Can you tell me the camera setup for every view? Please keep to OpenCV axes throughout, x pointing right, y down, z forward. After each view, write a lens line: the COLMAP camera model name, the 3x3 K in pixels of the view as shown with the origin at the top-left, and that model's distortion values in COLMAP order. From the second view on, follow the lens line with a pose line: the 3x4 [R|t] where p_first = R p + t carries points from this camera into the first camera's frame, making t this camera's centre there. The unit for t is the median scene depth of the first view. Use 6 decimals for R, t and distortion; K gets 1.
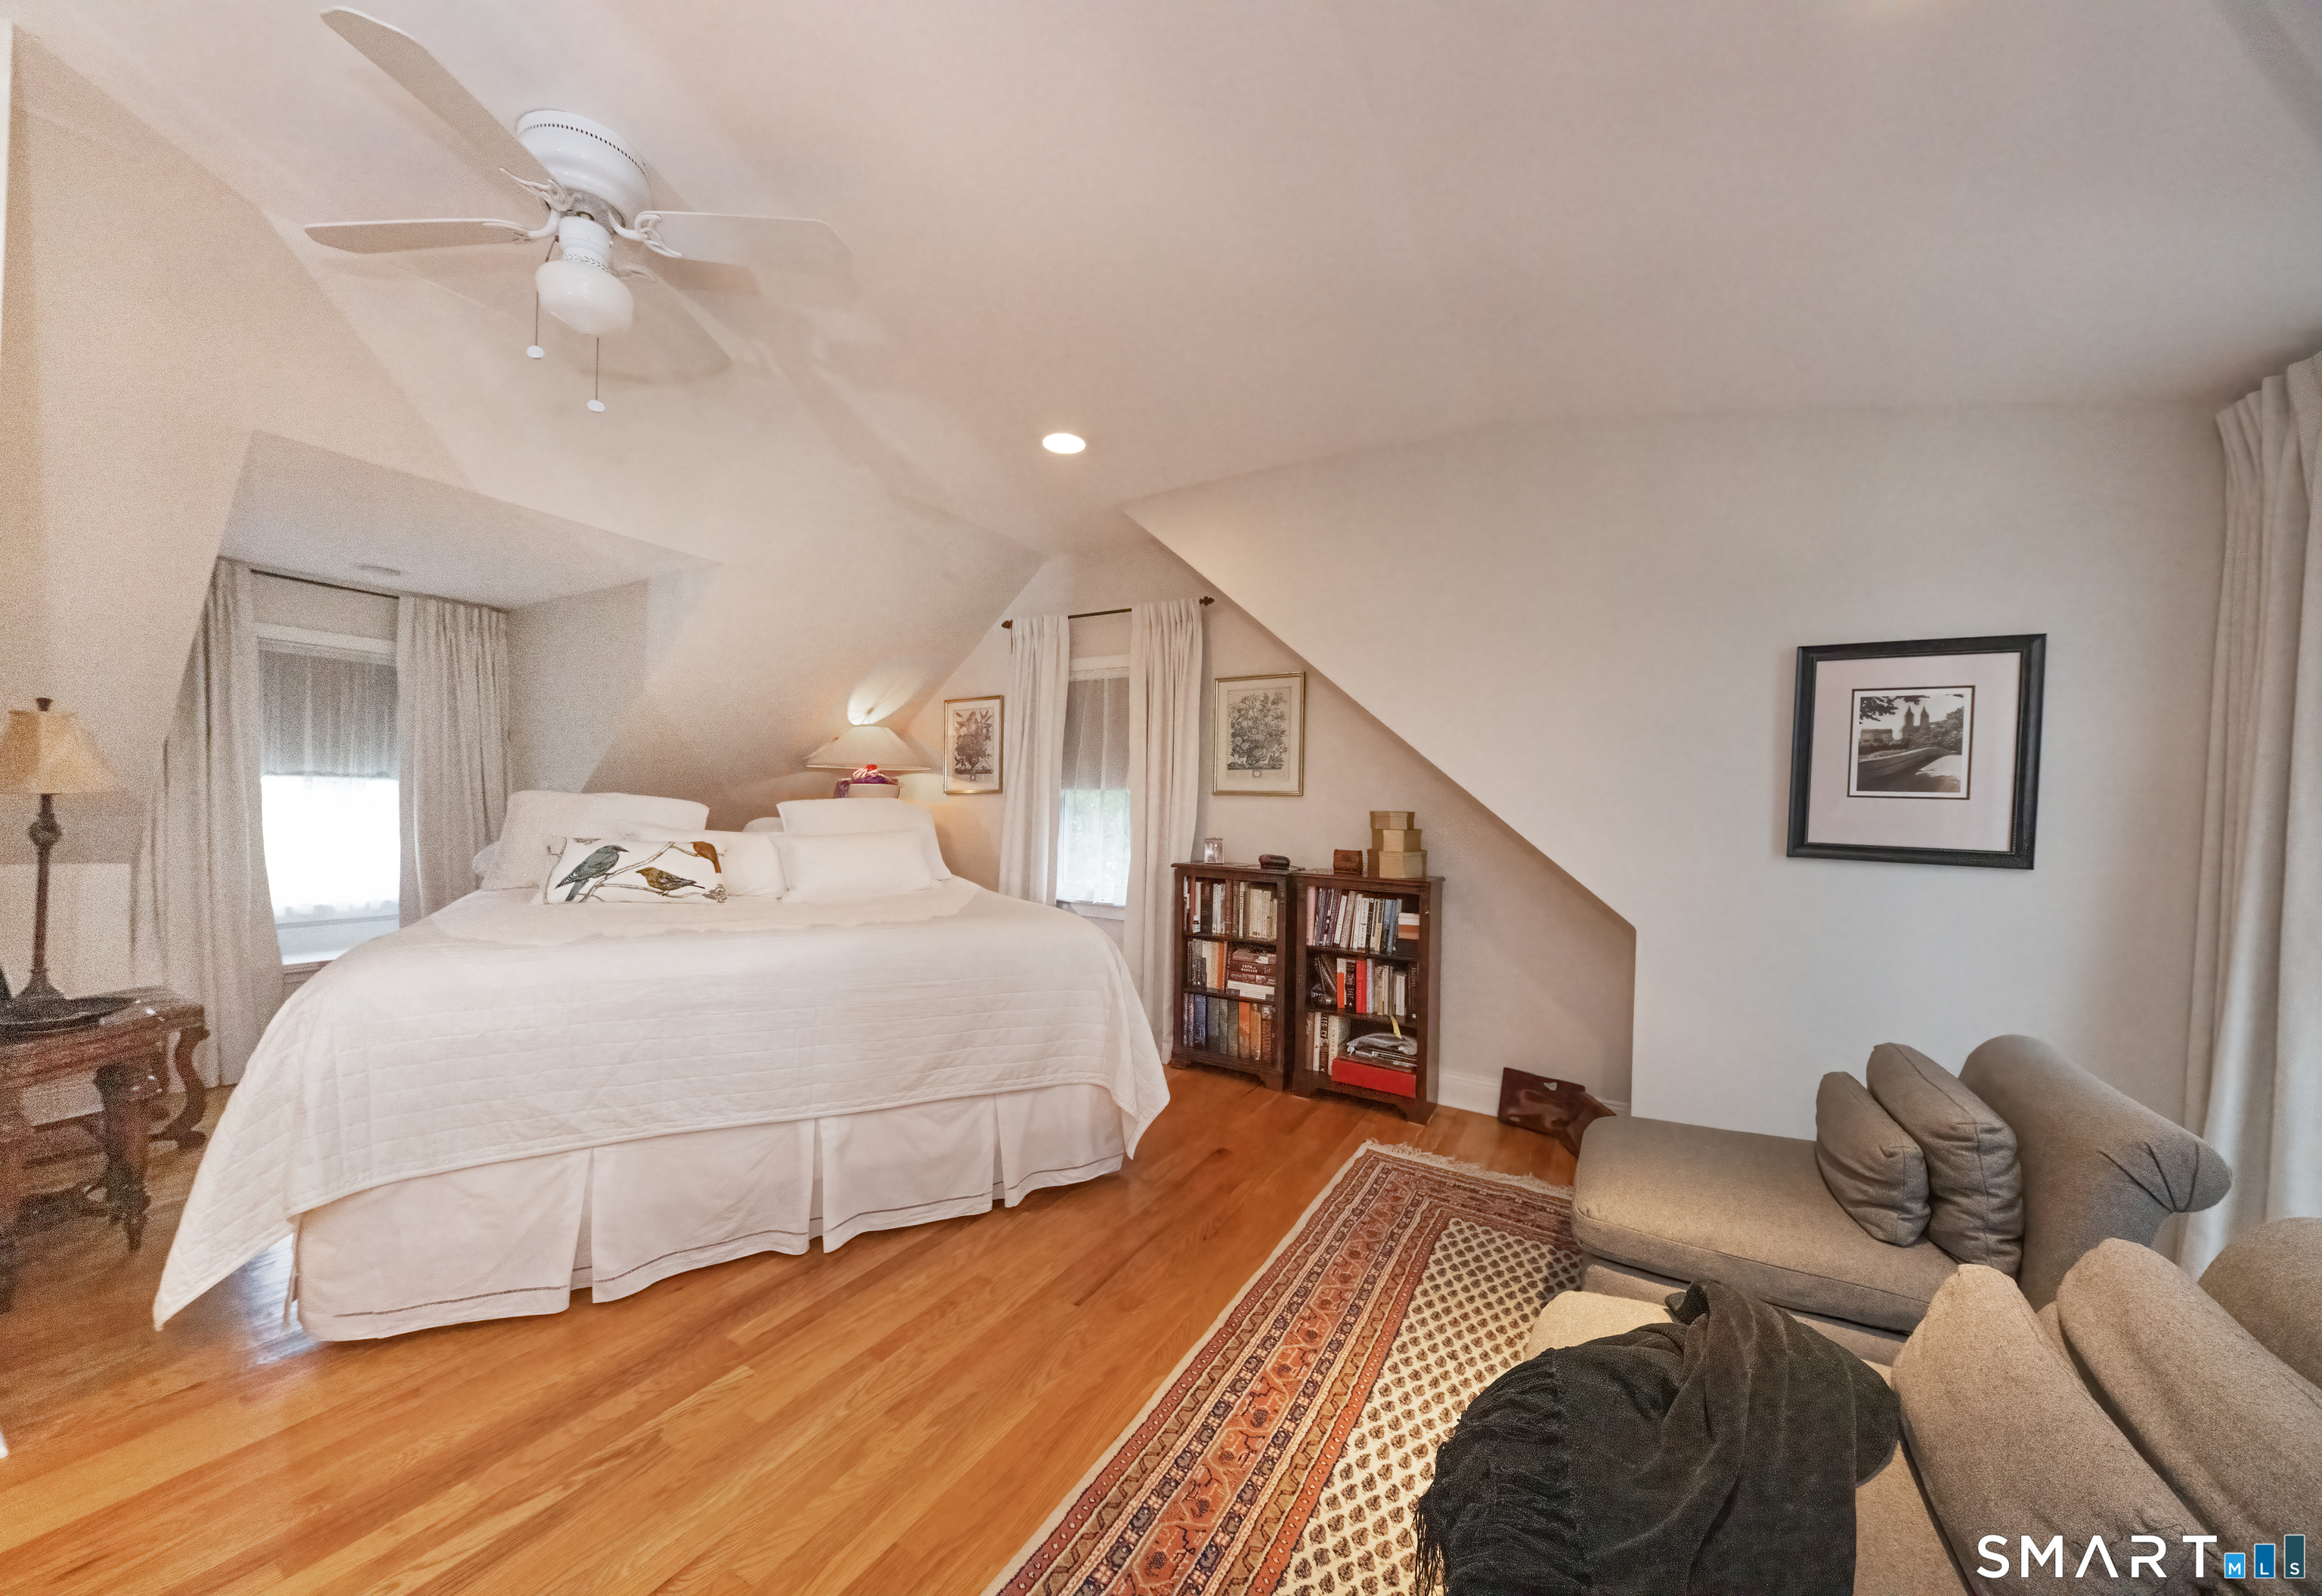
lens RADIAL K [[825.3, 0, 1152.6], [0, 825.3, 814.1], [0, 0, 1]] dist [0.000275, 0.000008]
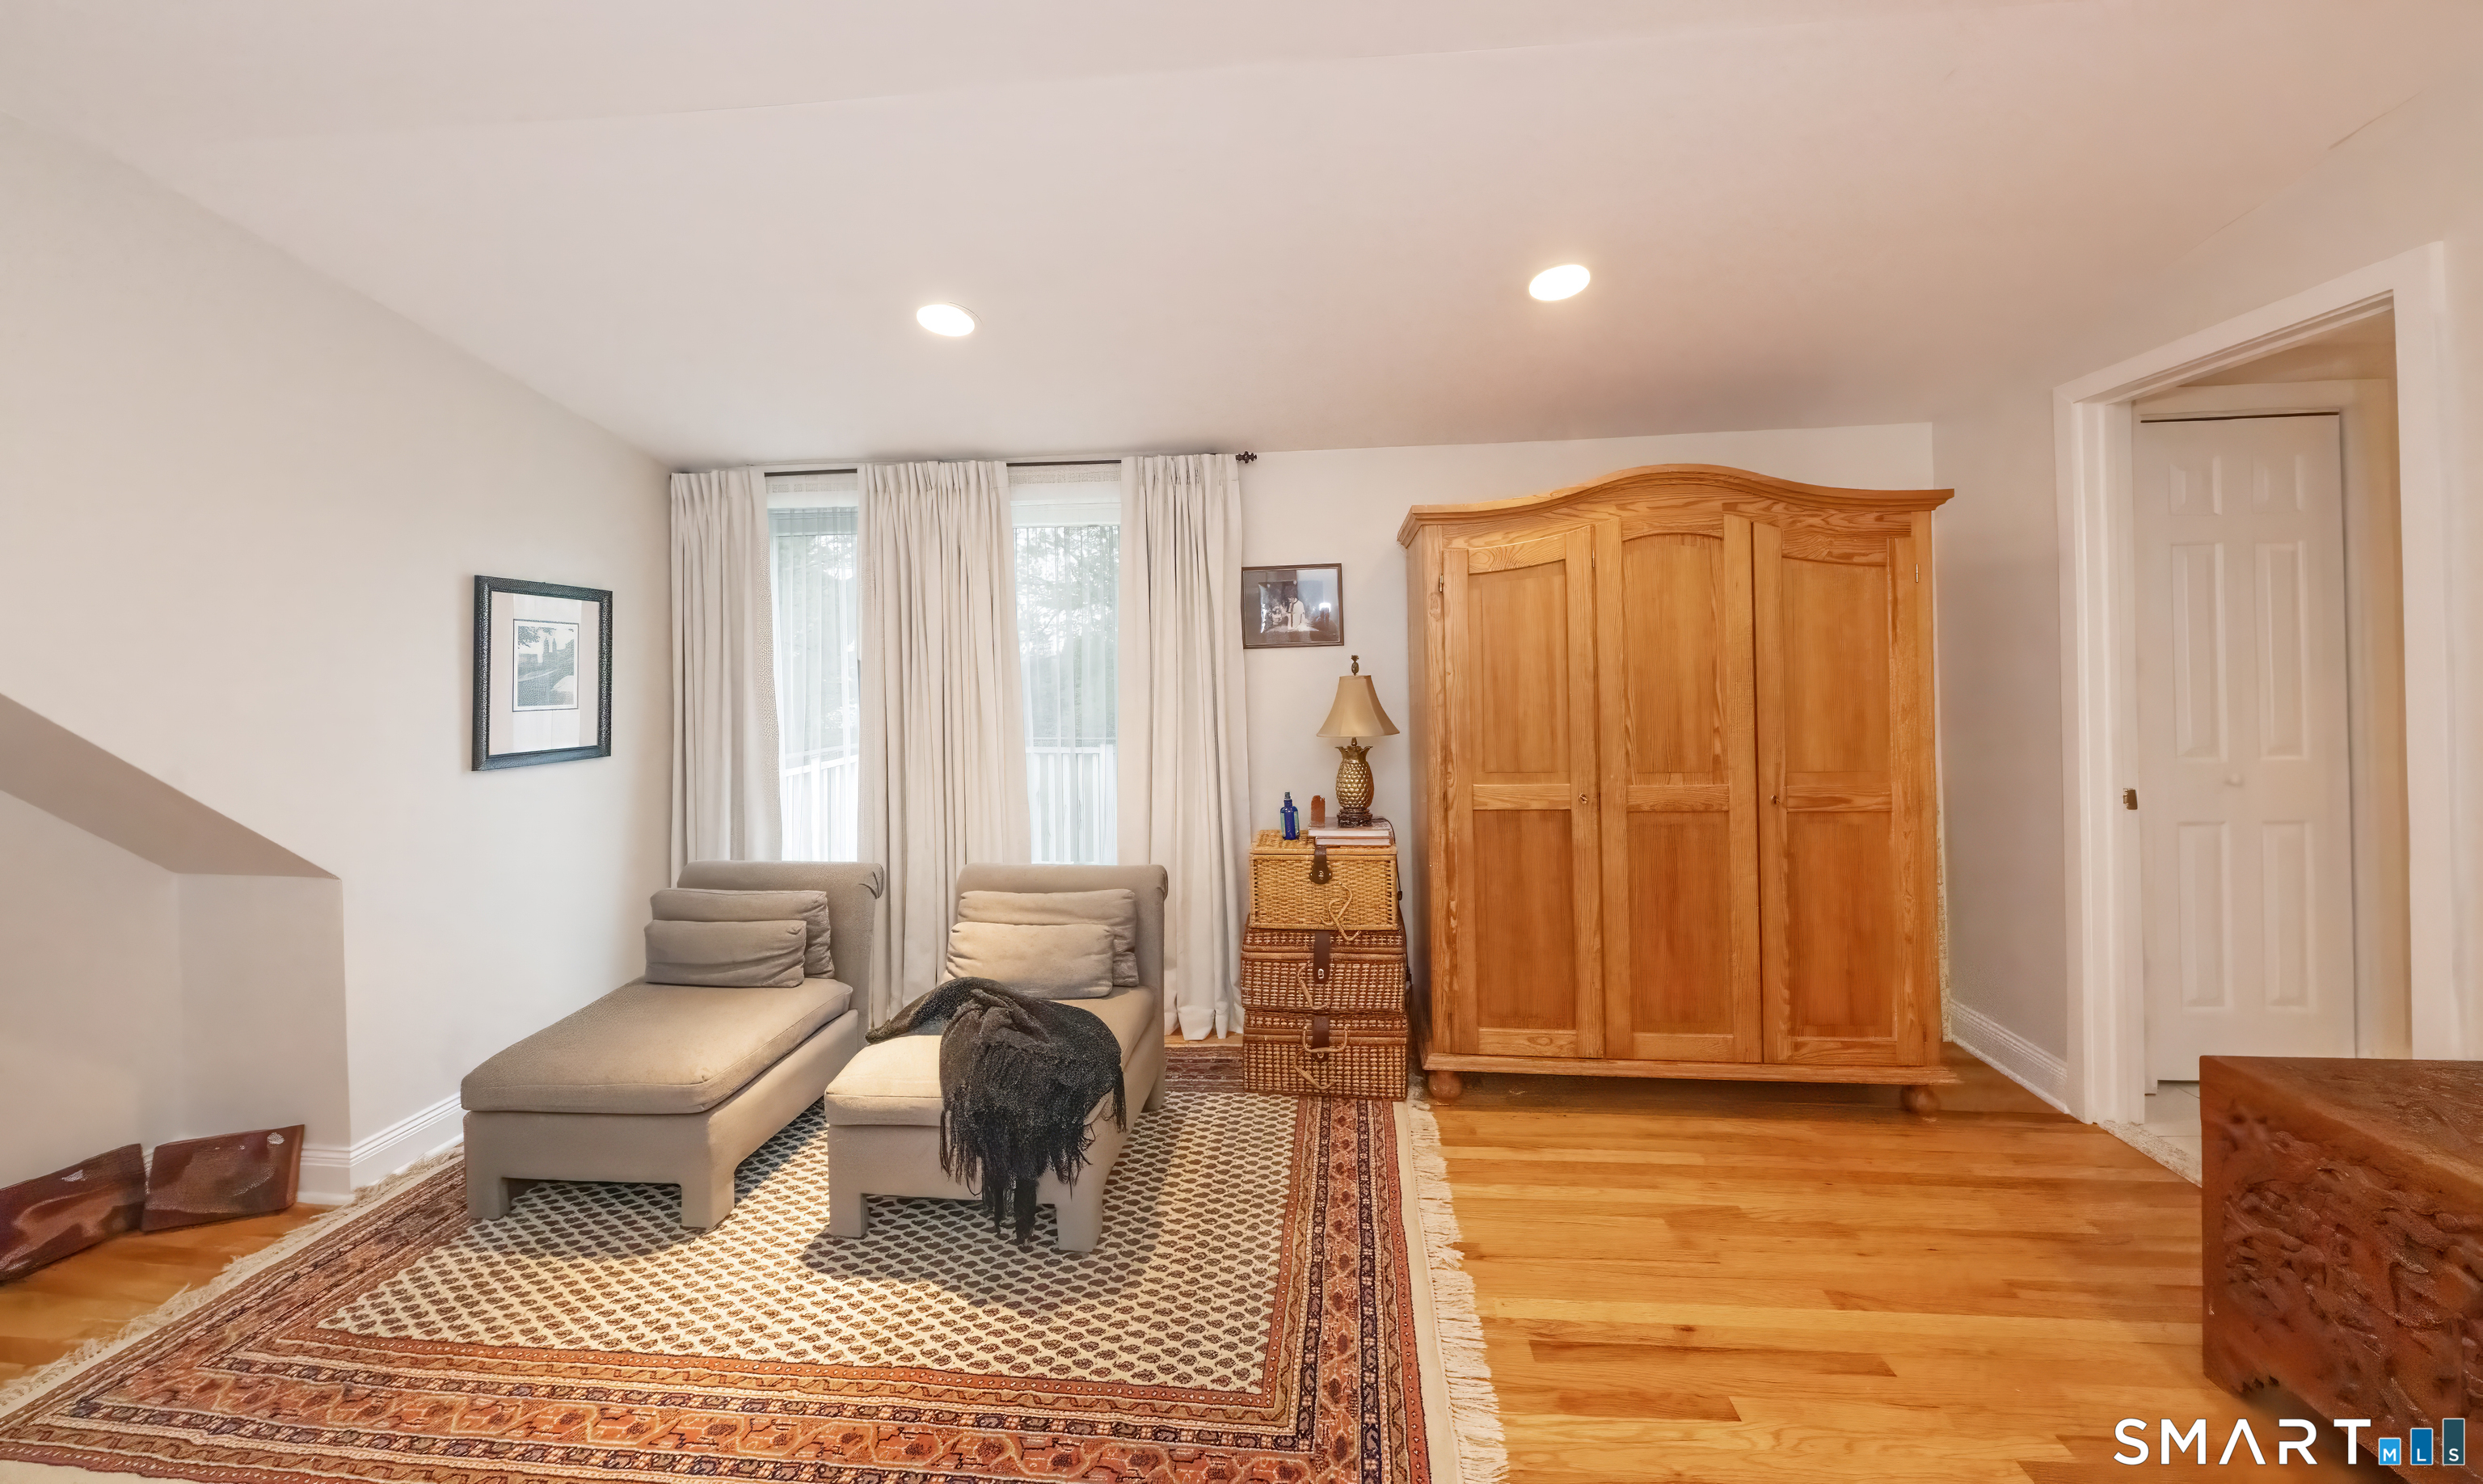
lens RADIAL K [[860.6, 0, 1241.2], [0, 860.6, 662.6], [0, 0, 1]] dist [0.000037, -0.003639]
pose [[-0.433784, -0.010871, 0.900951, -0.490656], [0.016997, 0.999651, 0.020246, -0.069824], [-0.900856, 0.024096, -0.433448, 0.435440]]
